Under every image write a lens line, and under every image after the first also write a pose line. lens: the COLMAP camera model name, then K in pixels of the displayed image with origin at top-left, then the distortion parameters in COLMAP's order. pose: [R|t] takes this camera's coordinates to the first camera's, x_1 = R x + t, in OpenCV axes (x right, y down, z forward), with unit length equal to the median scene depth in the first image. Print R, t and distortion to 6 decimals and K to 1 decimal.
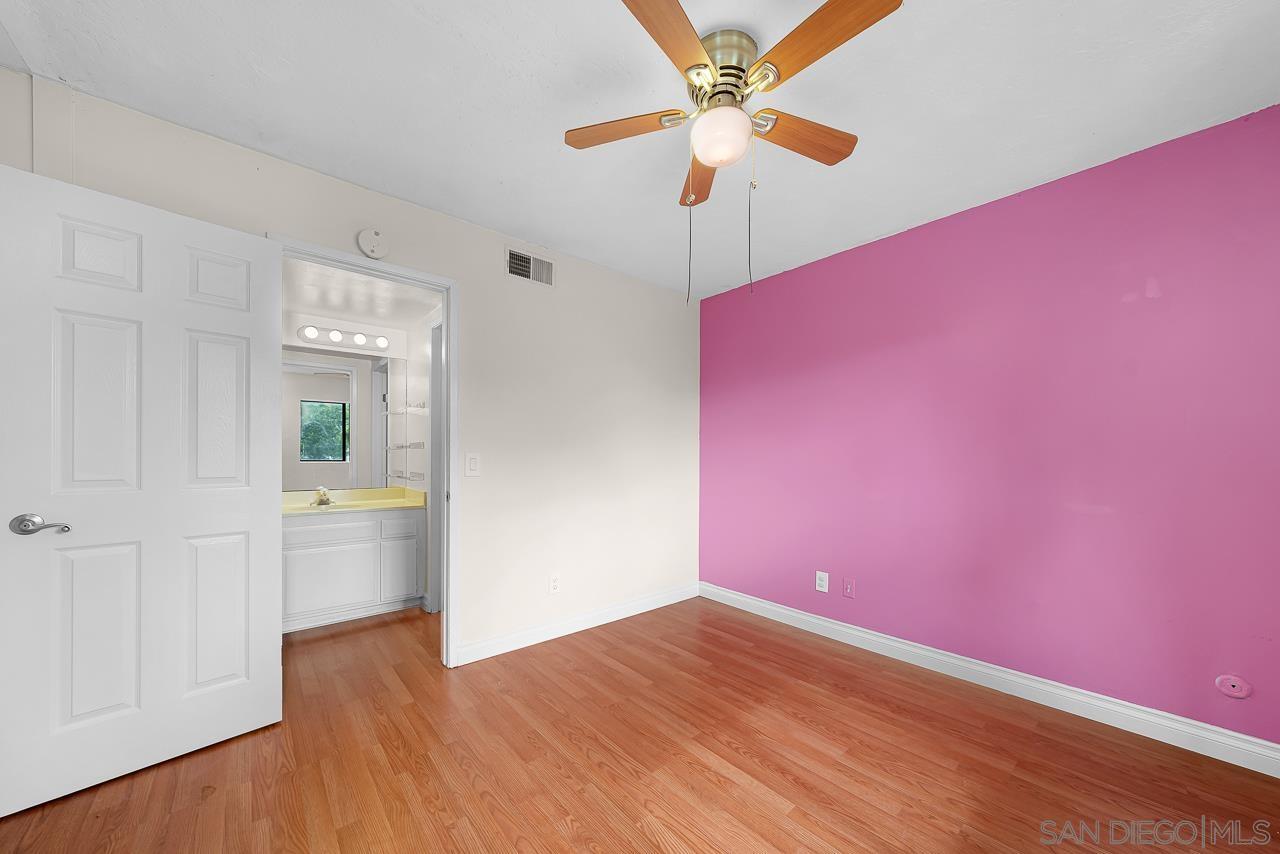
lens RADIAL K [[443.1, 0, 613.7], [0, 443.1, 451.7], [0, 0, 1]] dist [-0.006788, 0.000228]
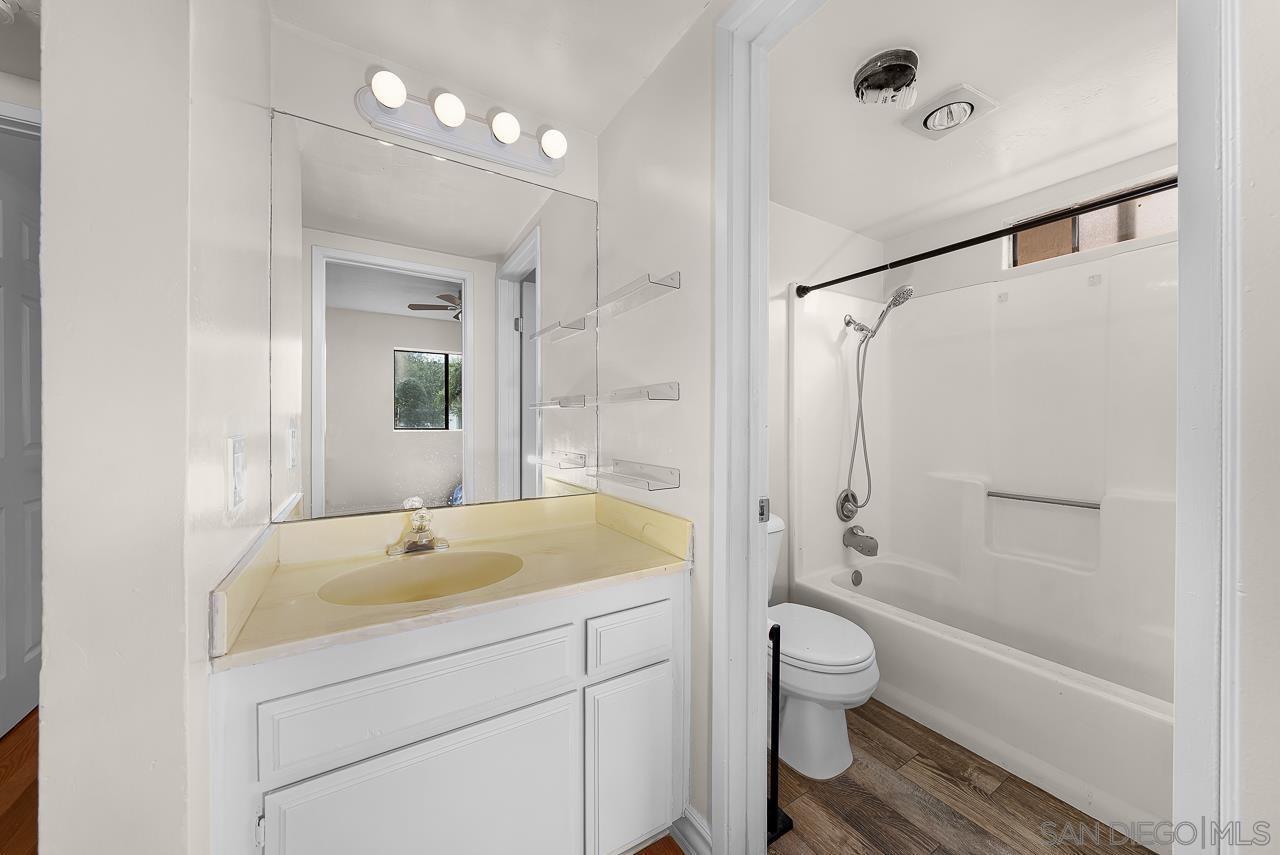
lens RADIAL K [[443.1, 0, 637.5], [0, 443.1, 425.3], [0, 0, 1]] dist [-0.006788, 0.000228]
pose [[0.991603, 0.003546, -0.129272, -0.440396], [-0.001997, 0.999925, 0.012113, 0.009258], [0.129305, -0.011753, 0.991535, 0.676546]]
